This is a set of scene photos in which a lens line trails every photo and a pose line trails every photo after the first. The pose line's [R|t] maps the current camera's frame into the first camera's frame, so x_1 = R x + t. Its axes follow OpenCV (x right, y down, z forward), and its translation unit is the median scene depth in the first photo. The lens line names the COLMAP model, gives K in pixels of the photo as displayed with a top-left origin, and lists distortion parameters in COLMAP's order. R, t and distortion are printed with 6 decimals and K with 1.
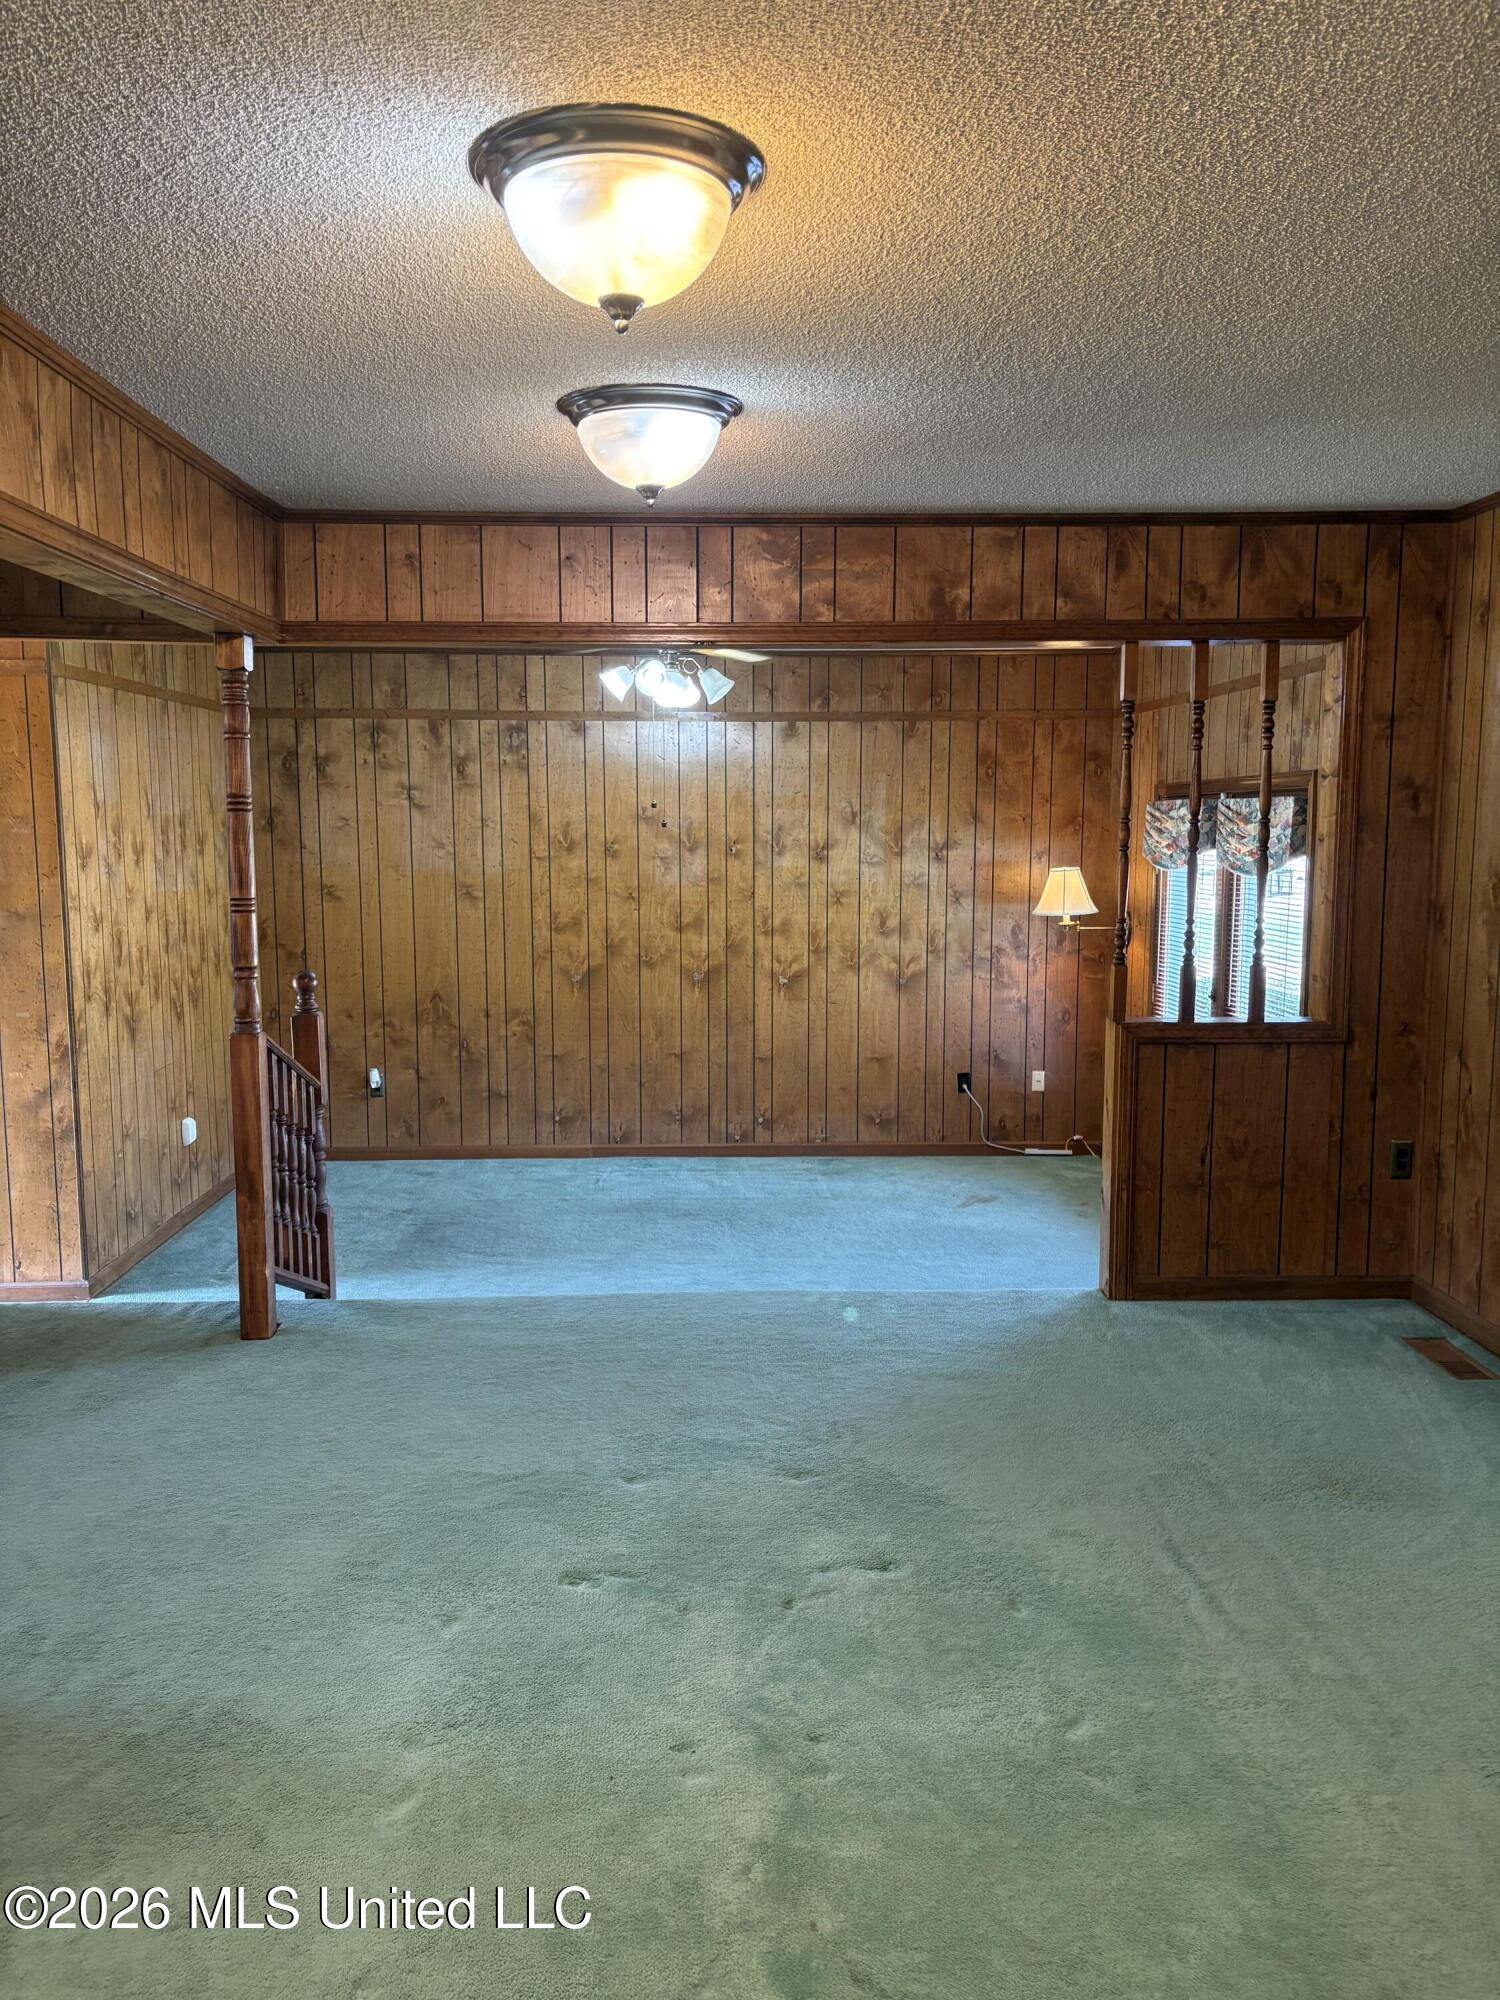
lens RADIAL K [[1515.6, 0, 750.0], [0, 1515.6, 1000.0], [0, 0, 1]] dist [0.098543, -0.116631]
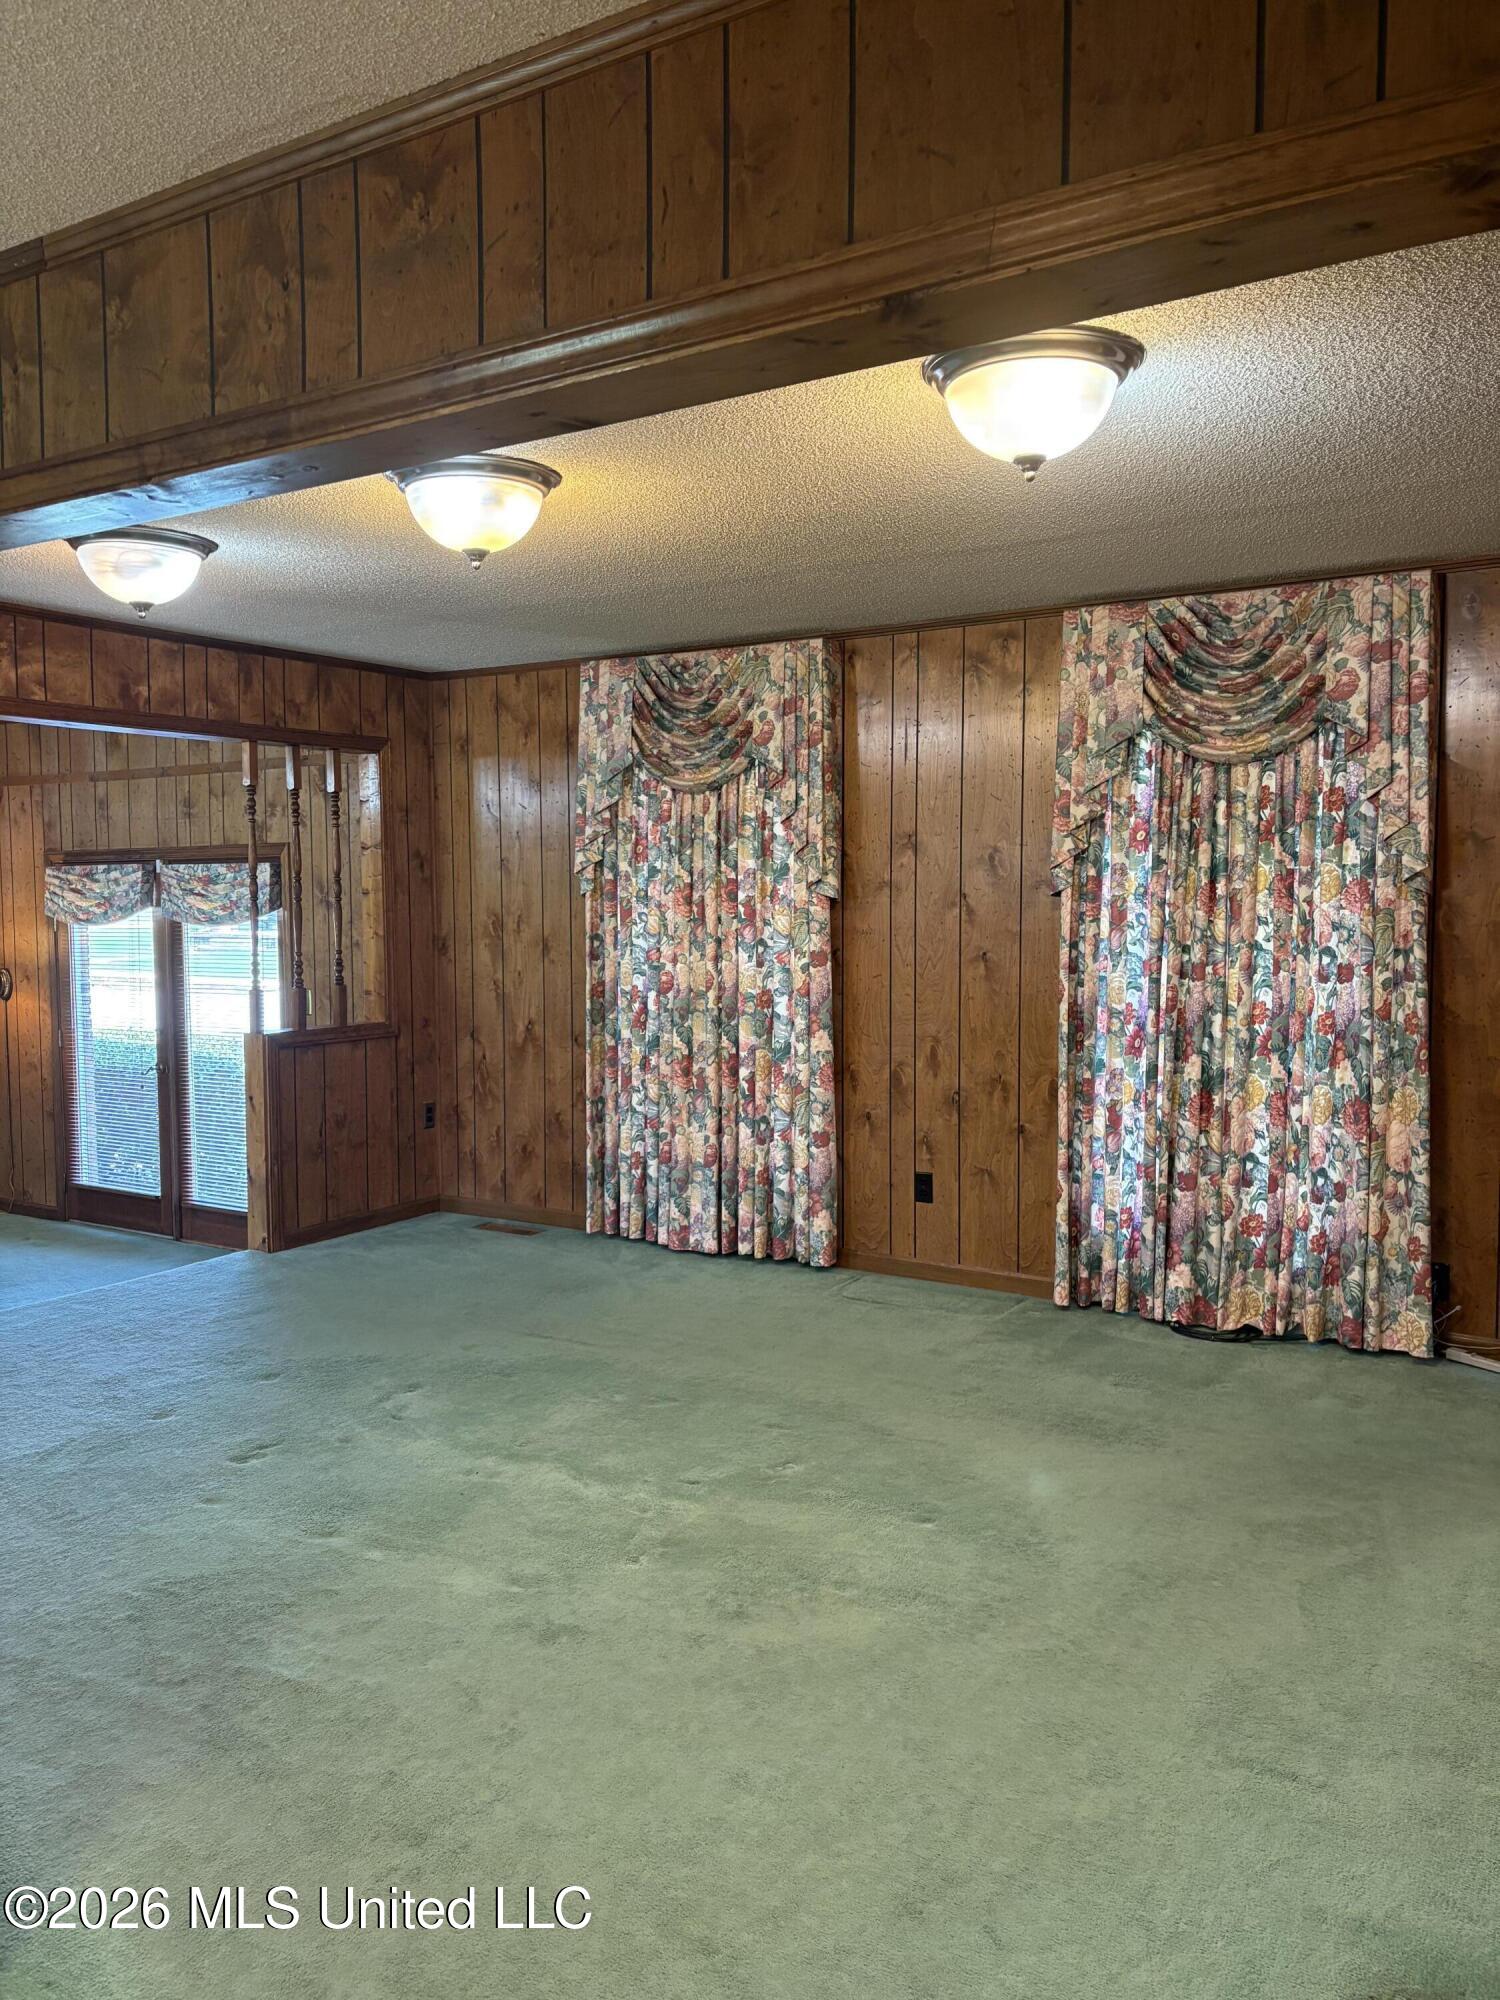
lens RADIAL K [[1545.2, 0, 750.0], [0, 1545.2, 1000.0], [0, 0, 1]] dist [0.002846, 0.002647]
pose [[0.553750, -0.056803, 0.830743, -0.621962], [0.100495, 0.994937, 0.001043, 0.026527], [-0.826596, 0.082908, 0.556655, -0.063728]]
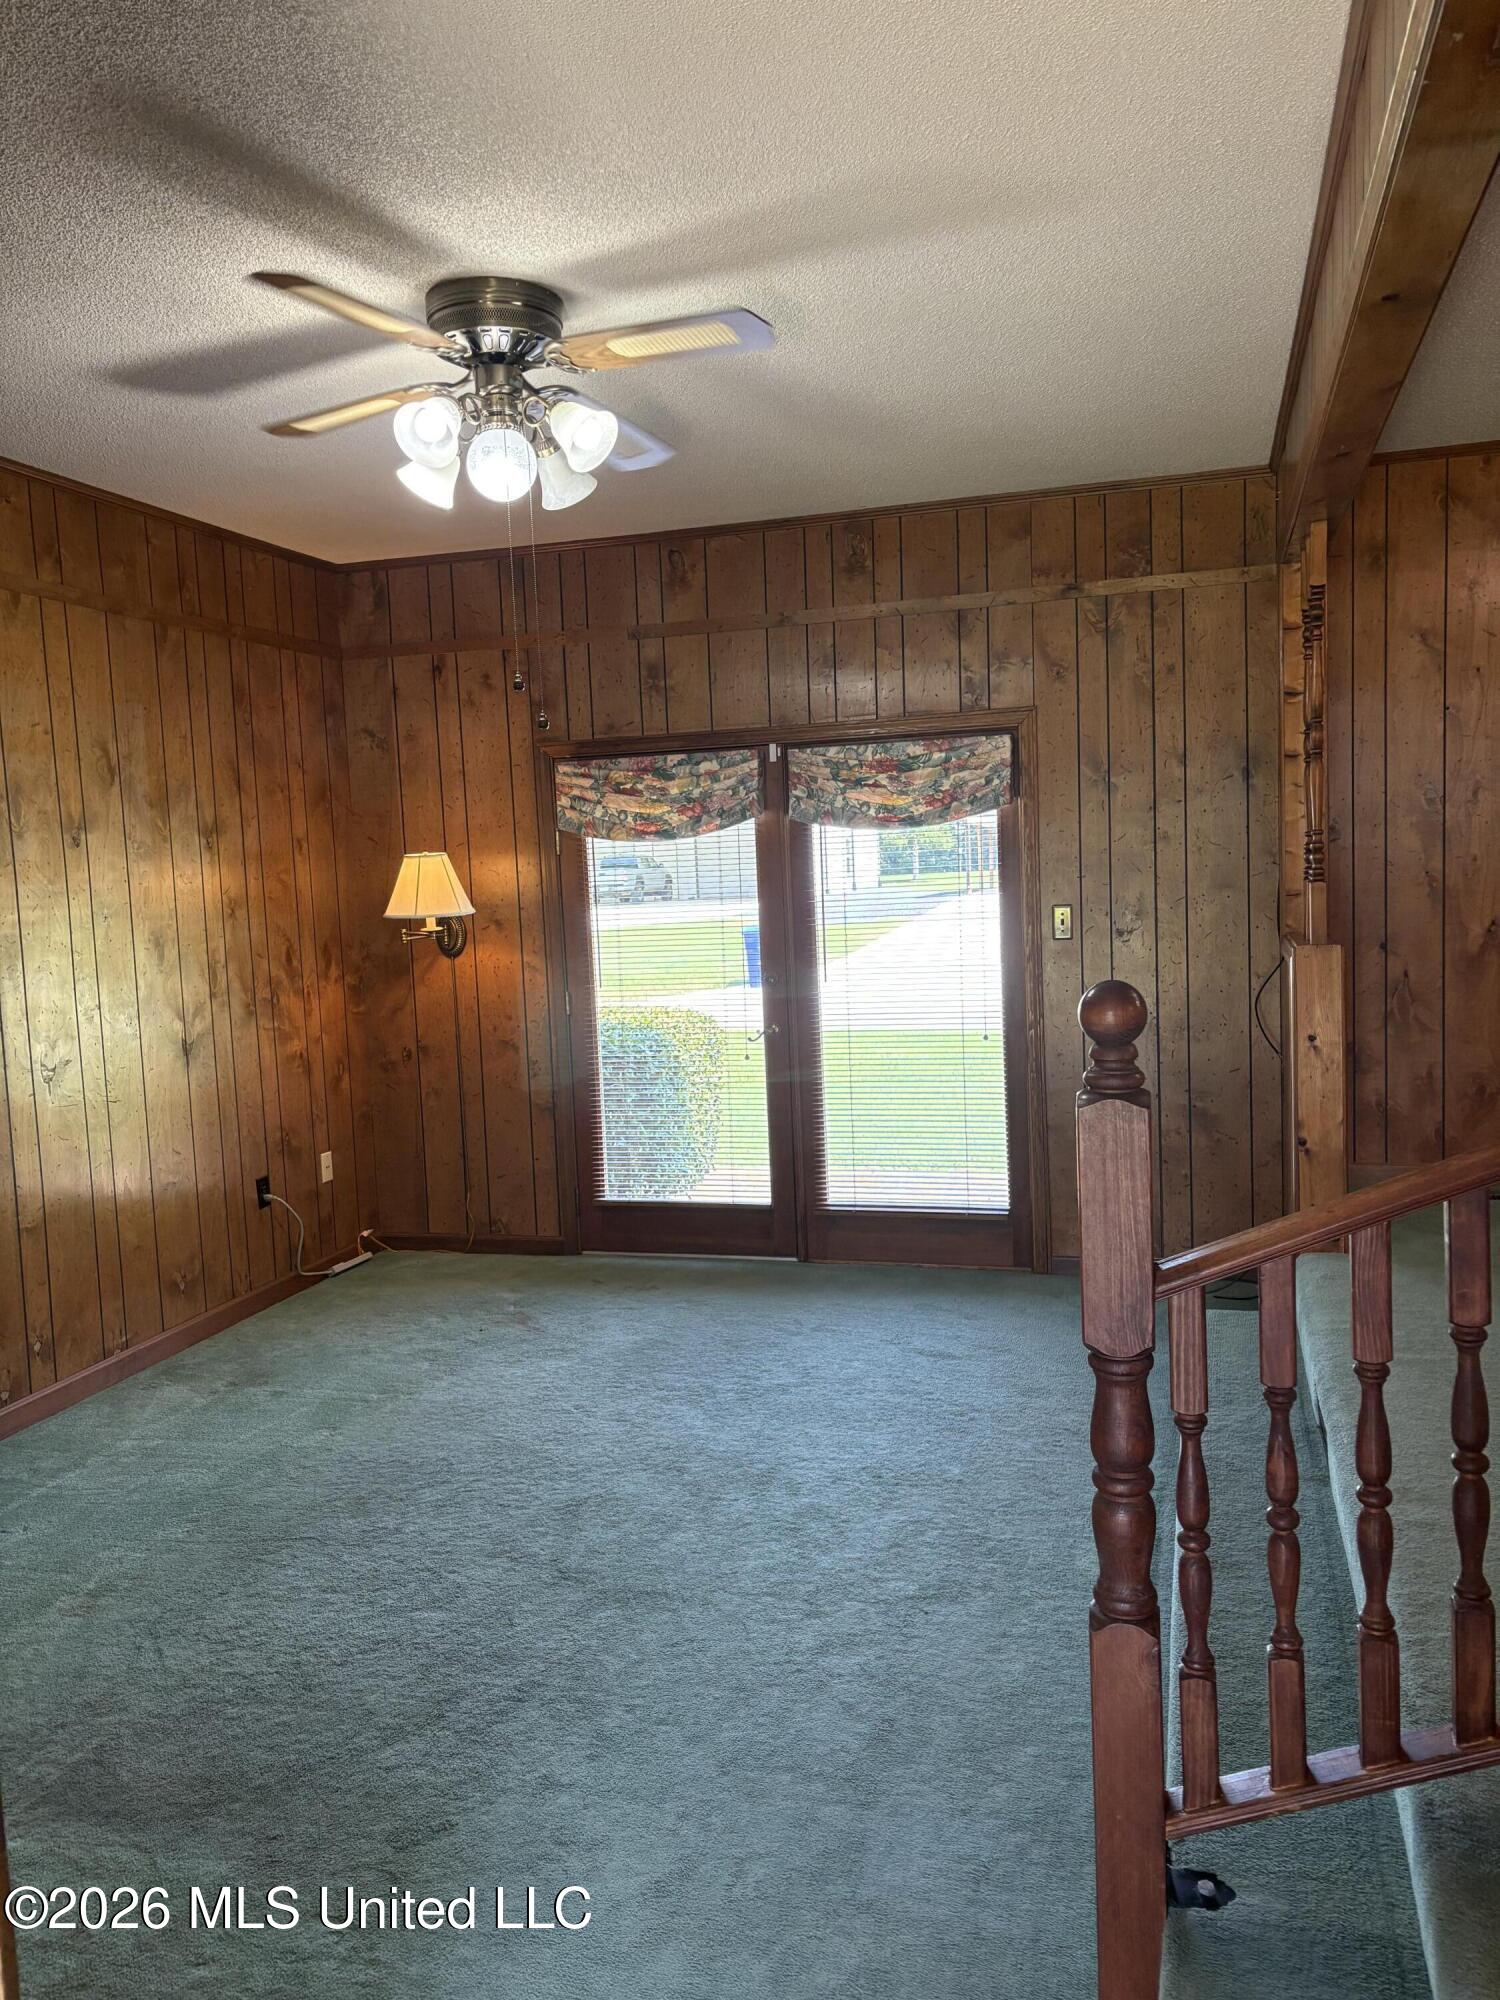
lens RADIAL K [[1515.6, 0, 750.0], [0, 1515.6, 1000.0], [0, 0, 1]] dist [0.098543, -0.116631]
pose [[0.311428, -0.097446, 0.945260, -0.734464], [0.150474, 0.987235, 0.052198, -0.053782], [-0.938280, 0.125981, 0.322116, 1.050554]]
